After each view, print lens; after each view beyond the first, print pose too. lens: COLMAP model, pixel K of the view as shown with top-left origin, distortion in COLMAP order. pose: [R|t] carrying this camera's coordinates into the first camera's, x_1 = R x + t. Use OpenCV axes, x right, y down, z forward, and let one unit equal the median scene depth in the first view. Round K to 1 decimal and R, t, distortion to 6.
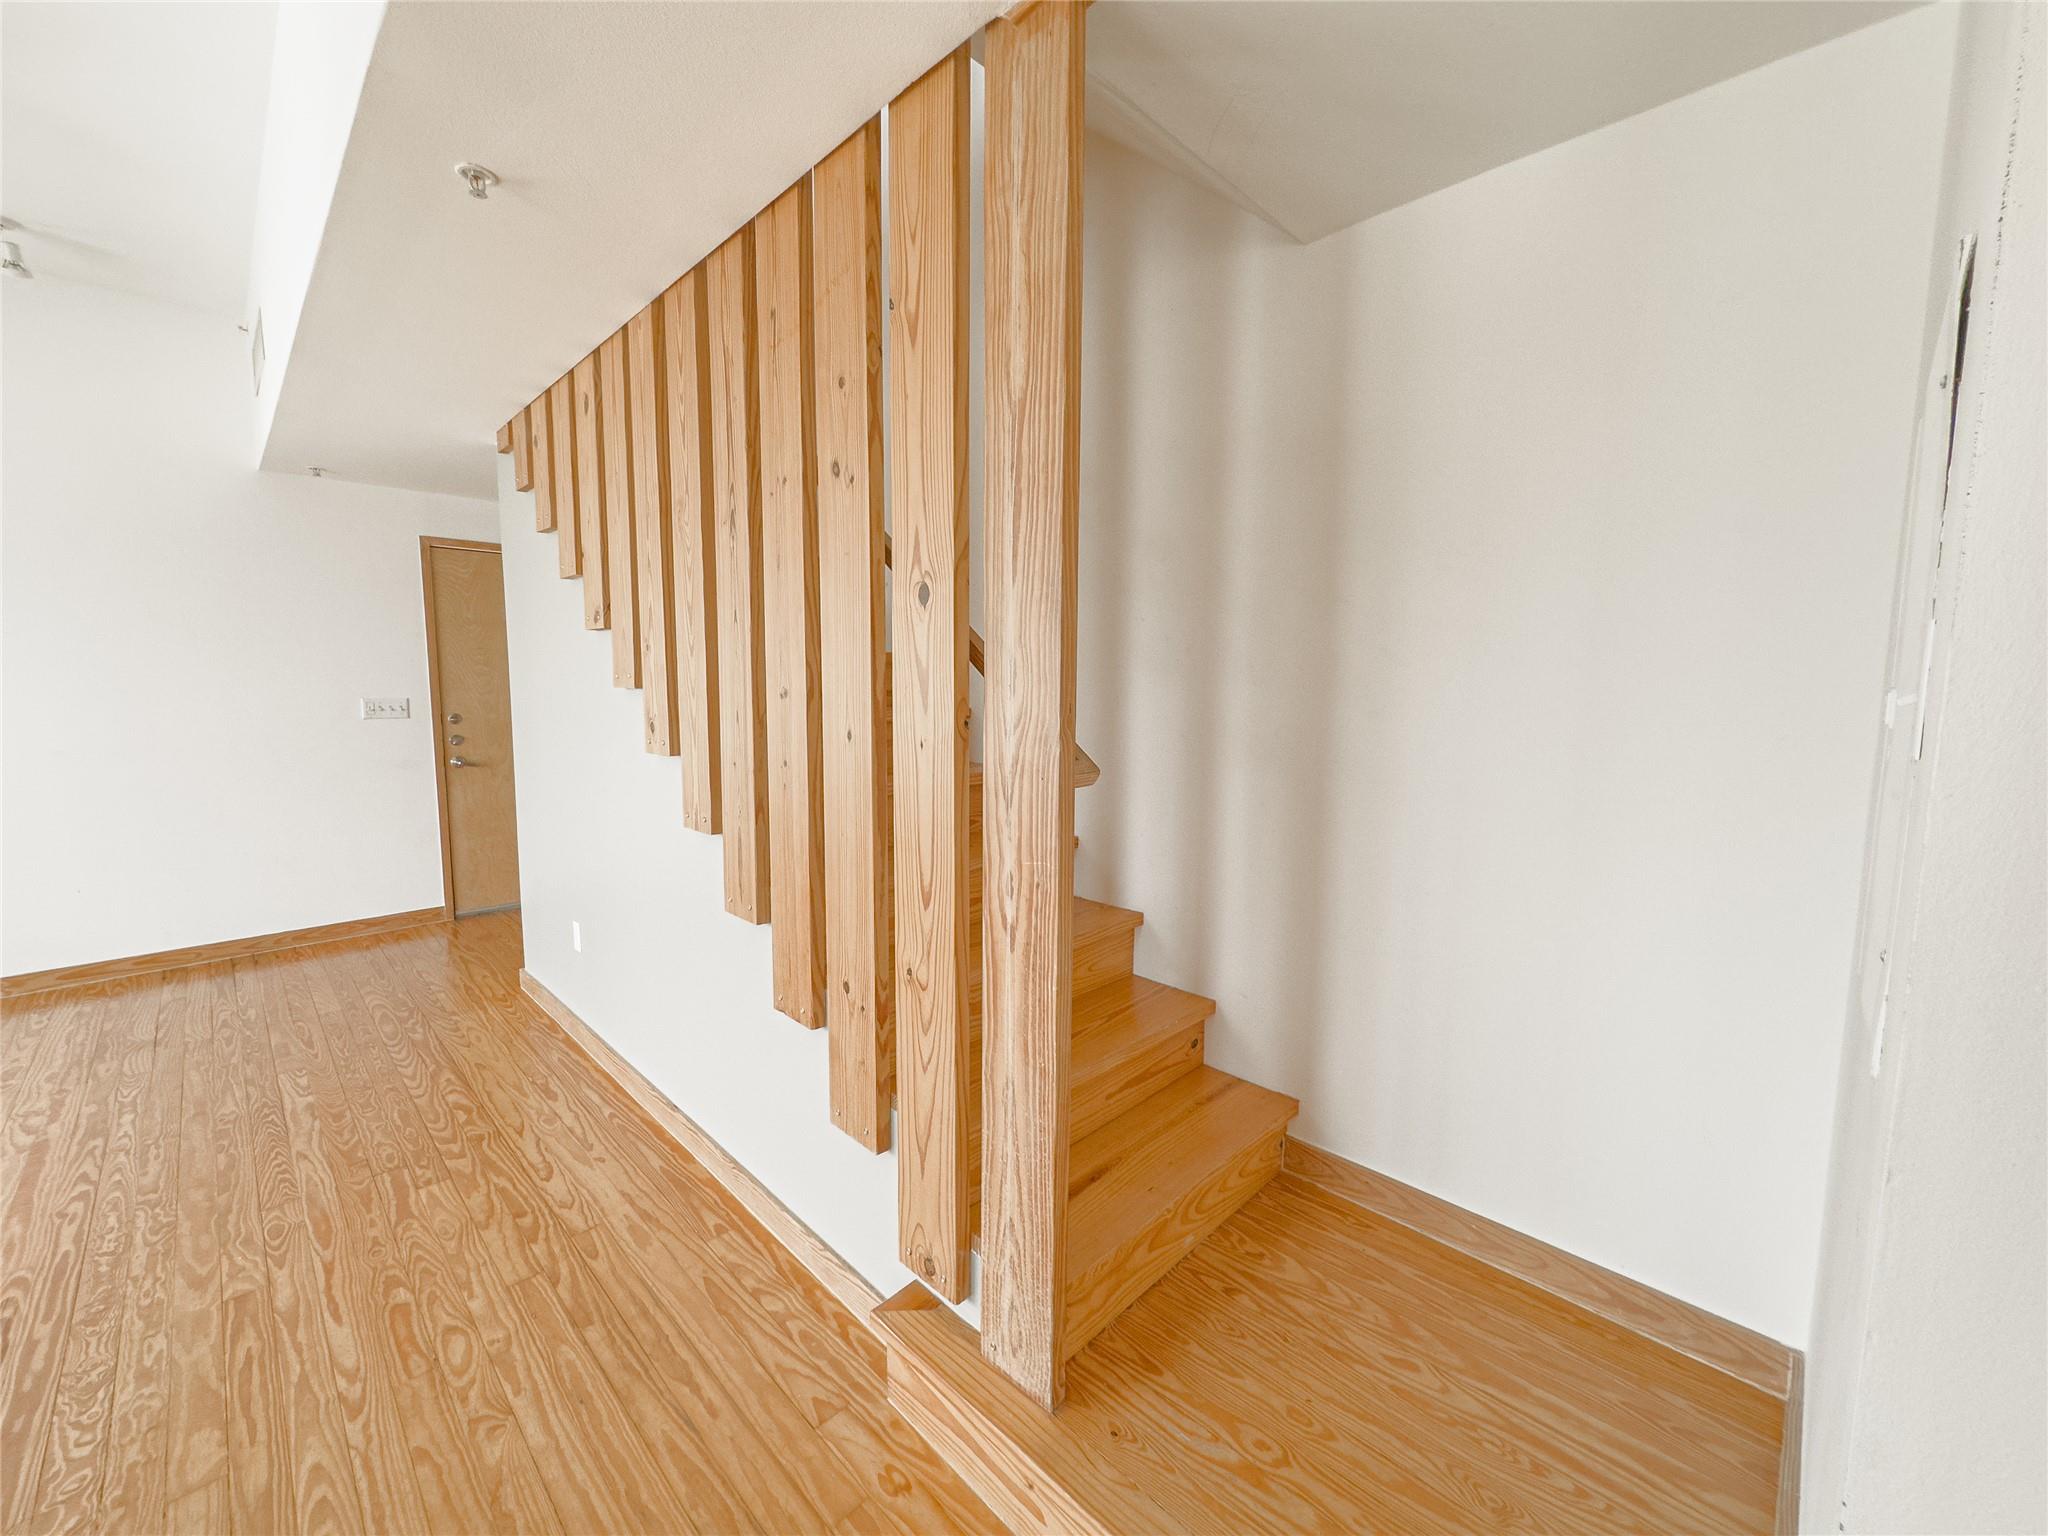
lens RADIAL K [[822.5, 0, 1023.8], [0, 822.5, 764.9], [0, 0, 1]] dist [-0.001945, -0.000071]
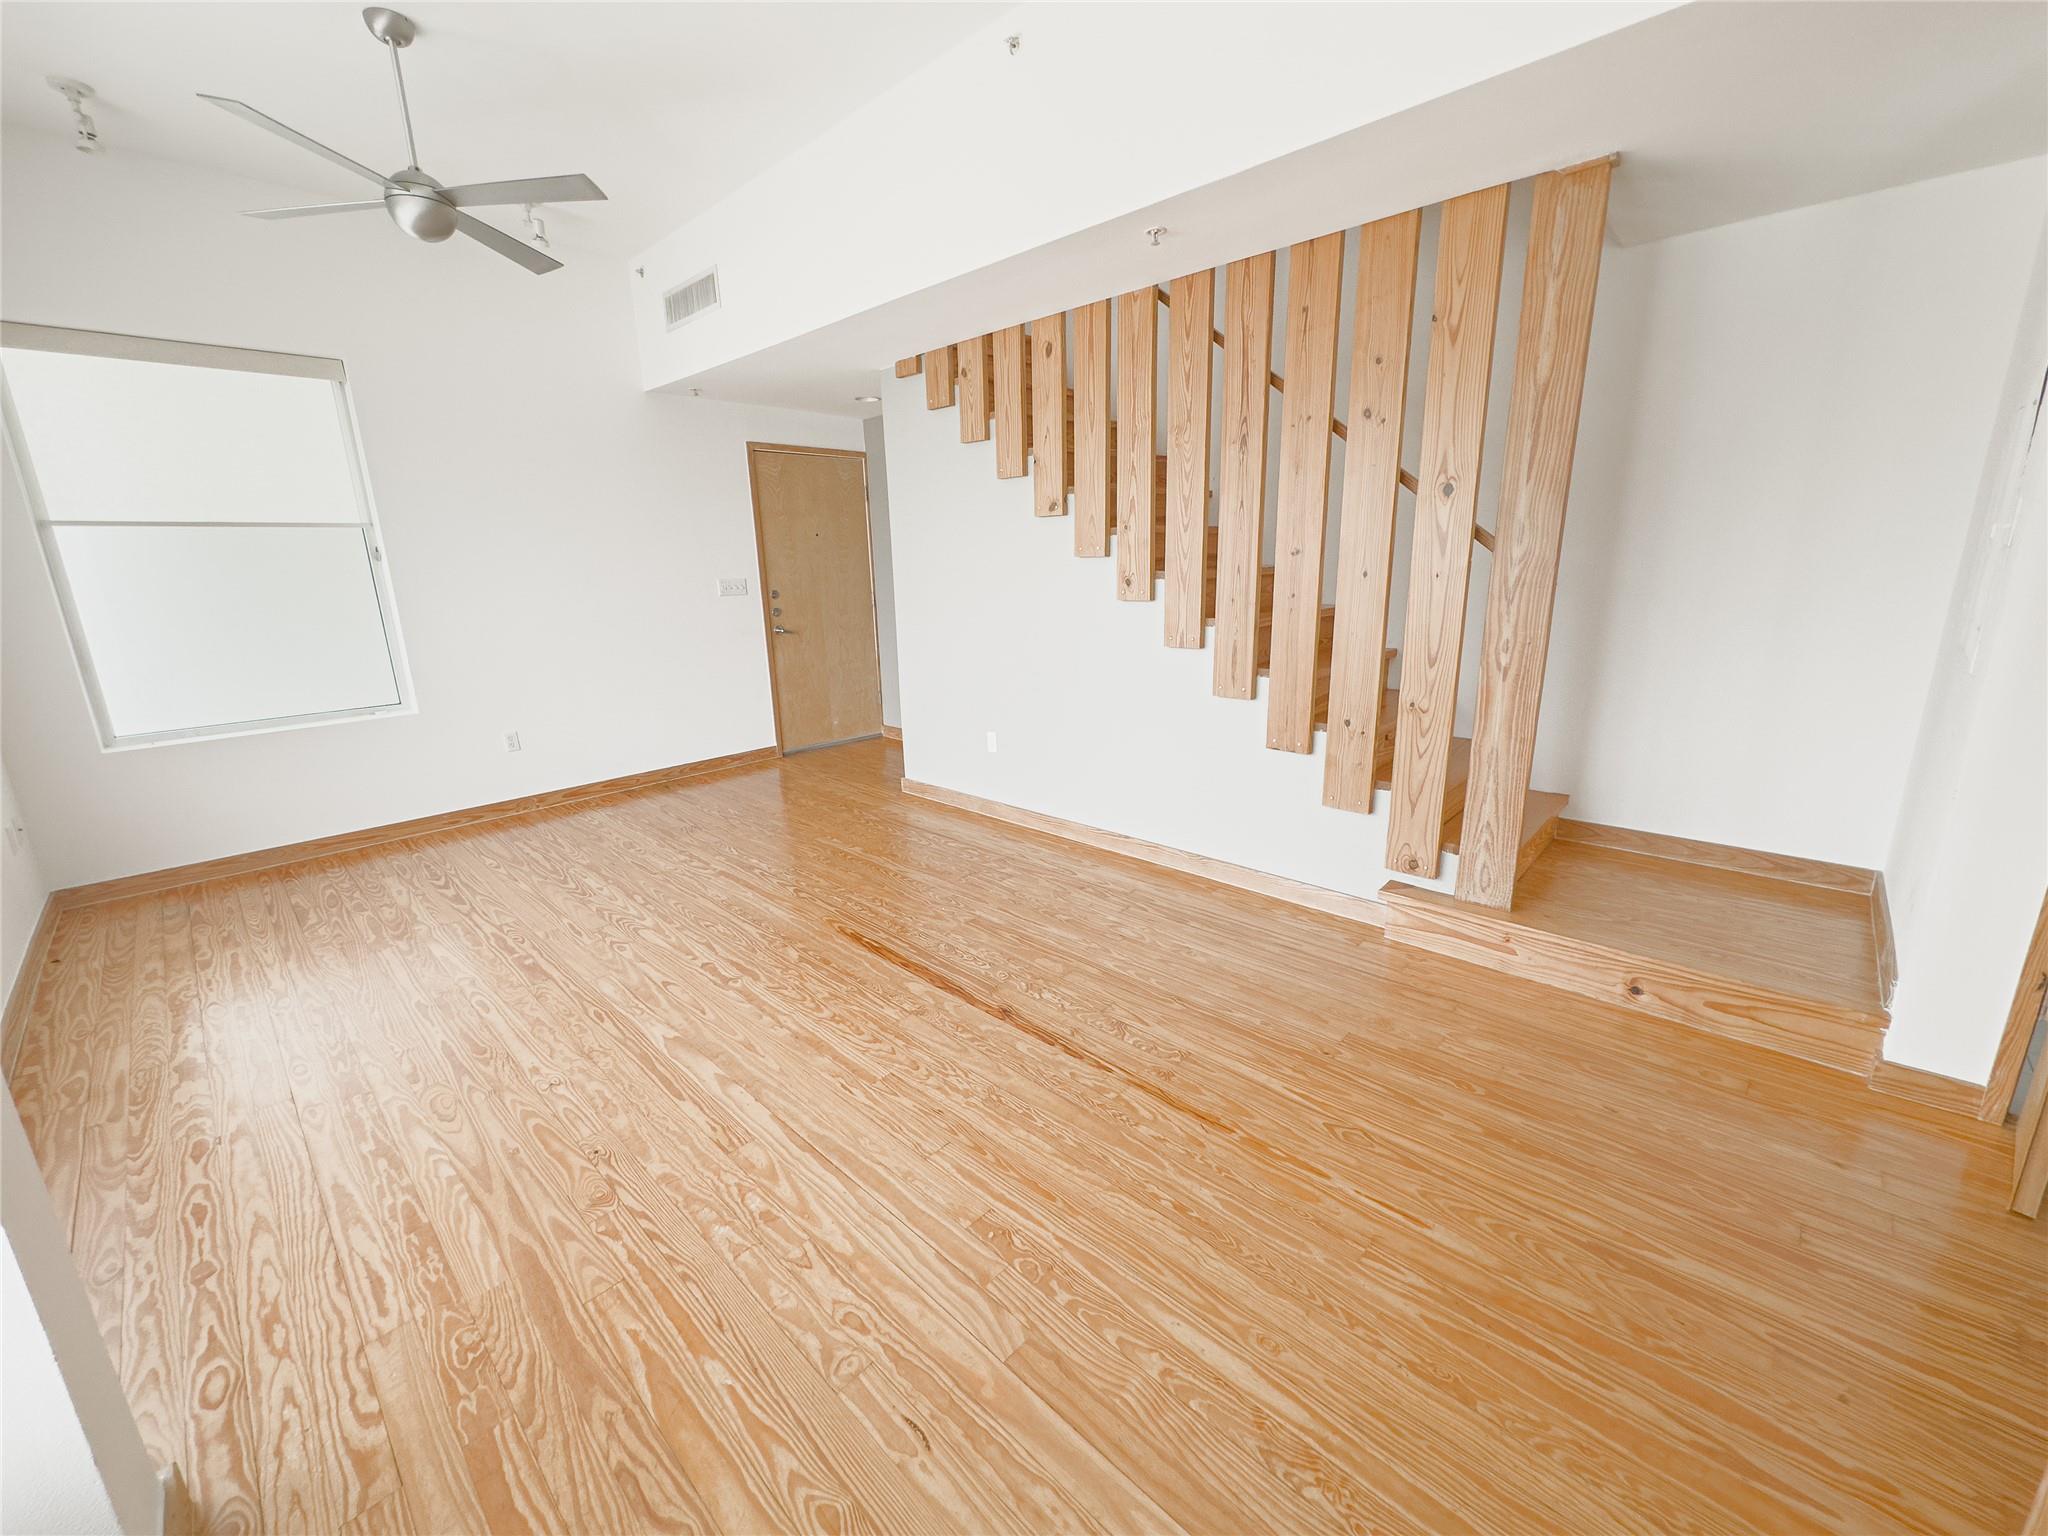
lens RADIAL K [[822.5, 0, 1023.0], [0, 822.5, 765.1], [0, 0, 1]] dist [-0.001945, -0.000071]
pose [[0.999300, -0.035080, 0.012980, -1.014119], [0.032842, 0.988977, 0.144384, 0.091740], [-0.017902, -0.143857, 0.989437, -0.790759]]
